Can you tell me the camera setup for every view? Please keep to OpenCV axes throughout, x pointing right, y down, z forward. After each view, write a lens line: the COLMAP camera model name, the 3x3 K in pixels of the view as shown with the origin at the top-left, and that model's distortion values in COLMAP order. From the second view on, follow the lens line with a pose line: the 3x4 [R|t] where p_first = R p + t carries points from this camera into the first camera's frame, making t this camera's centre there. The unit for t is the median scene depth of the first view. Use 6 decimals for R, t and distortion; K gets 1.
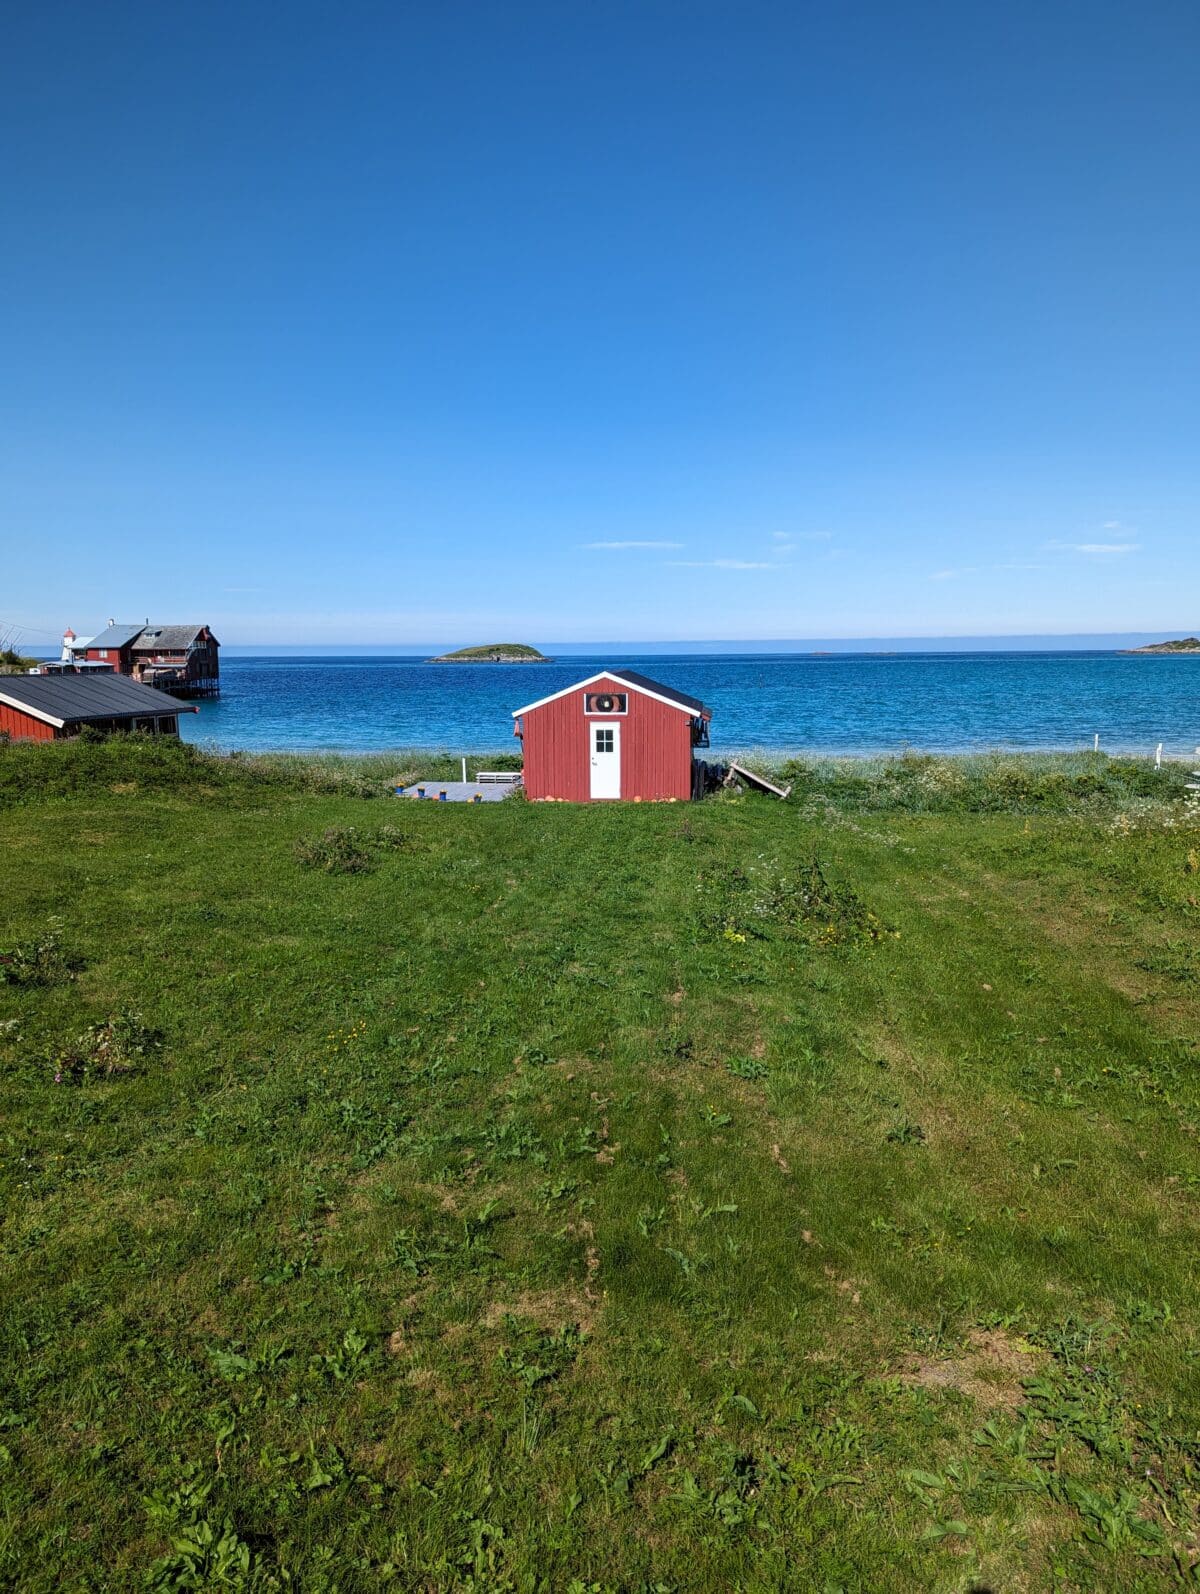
lens RADIAL K [[1130.1, 0, 603.4], [0, 1130.1, 791.8], [0, 0, 1]] dist [0.017872, -0.021353]
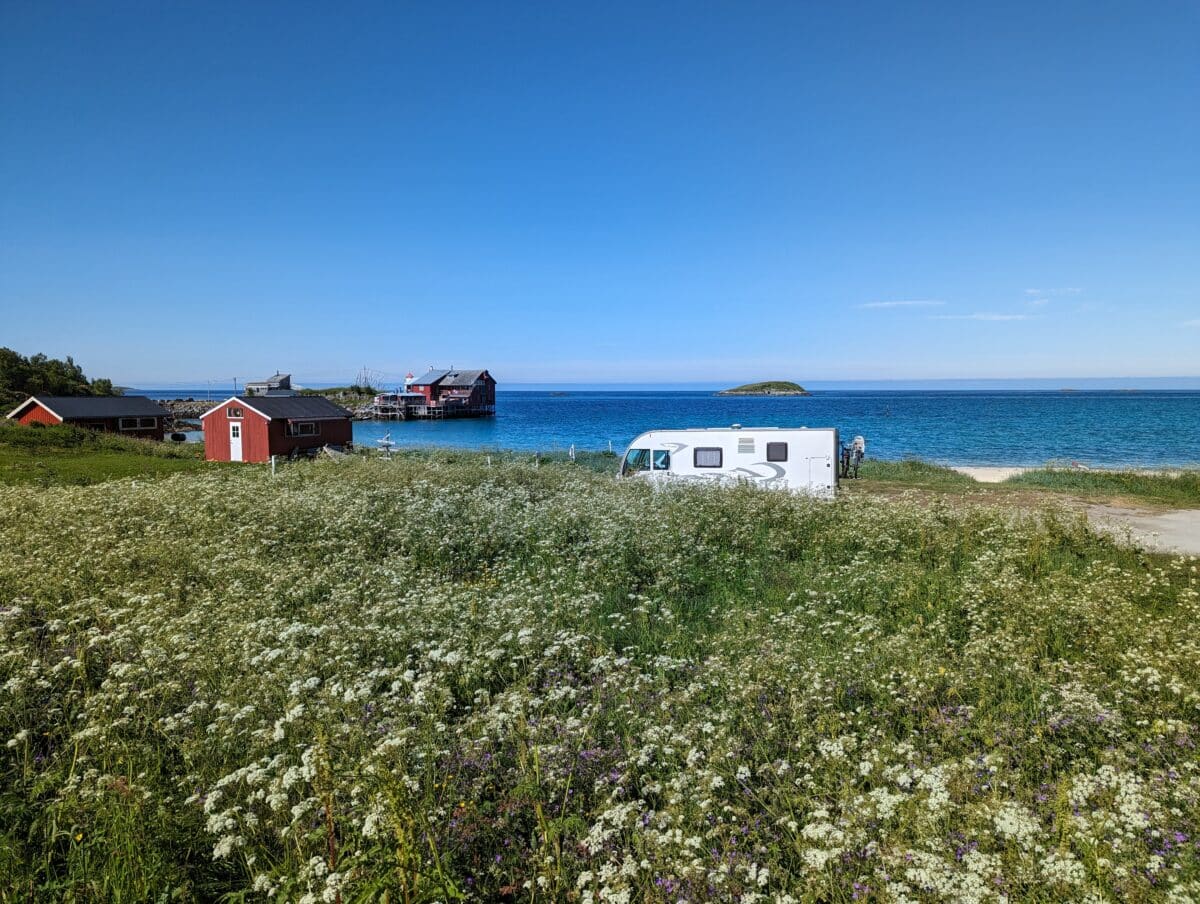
lens RADIAL K [[850.8, 0, 594.2], [0, 850.8, 454.0], [0, 0, 1]] dist [0.017872, -0.021353]
pose [[0.943767, 0.028210, -0.329405, 0.169431], [-0.043089, 0.998350, -0.037954, 0.003682], [0.327791, 0.050013, 0.943425, -0.031229]]
